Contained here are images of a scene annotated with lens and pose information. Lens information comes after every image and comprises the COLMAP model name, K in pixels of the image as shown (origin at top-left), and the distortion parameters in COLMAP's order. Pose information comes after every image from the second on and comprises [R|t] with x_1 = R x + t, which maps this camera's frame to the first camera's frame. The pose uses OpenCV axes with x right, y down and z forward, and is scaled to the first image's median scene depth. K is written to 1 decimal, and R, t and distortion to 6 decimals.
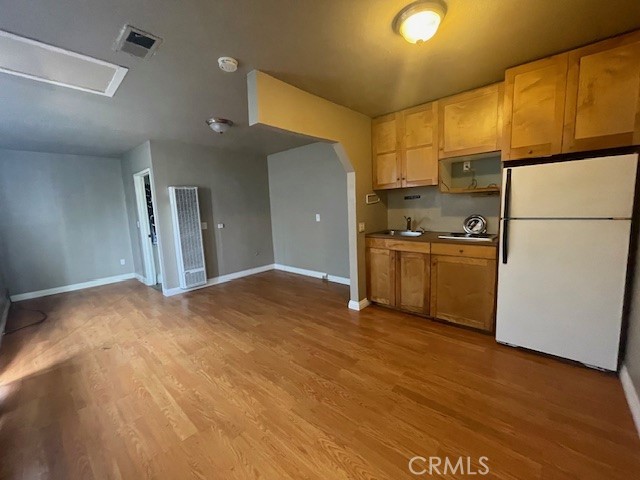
lens RADIAL K [[258.1, 0, 321.3], [0, 258.1, 242.0], [0, 0, 1]] dist [-0.003289, 0.000587]
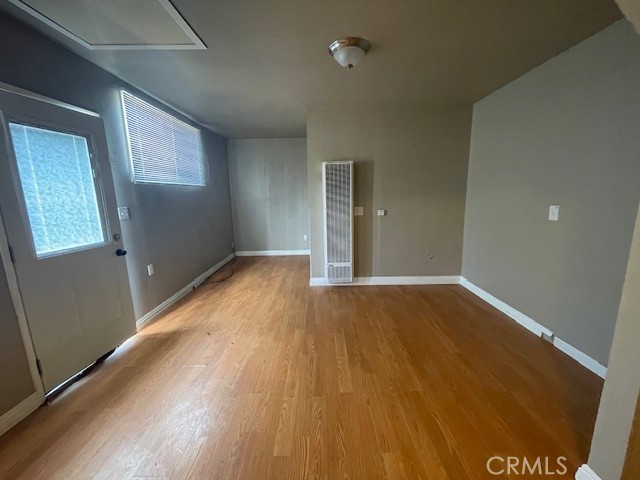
lens RADIAL K [[258.1, 0, 320.3], [0, 258.1, 241.2], [0, 0, 1]] dist [-0.003289, 0.000587]
pose [[0.665058, 0.166466, -0.728002, 0.081205], [-0.111284, 0.986046, 0.123808, -0.079479], [0.738453, -0.001324, 0.674303, 0.539205]]
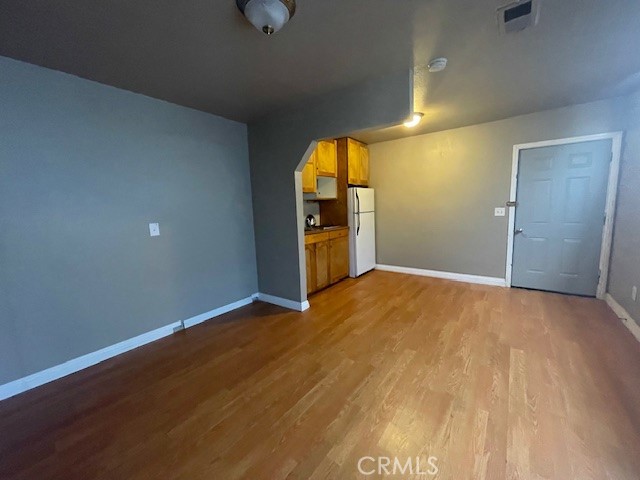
lens RADIAL K [[258.1, 0, 322.1], [0, 258.1, 238.9], [0, 0, 1]] dist [-0.003289, 0.000587]
pose [[-0.091837, -0.079256, 0.992615, -0.889136], [0.177871, 0.979490, 0.094664, -0.092513], [-0.979759, 0.185251, -0.075856, 1.023556]]
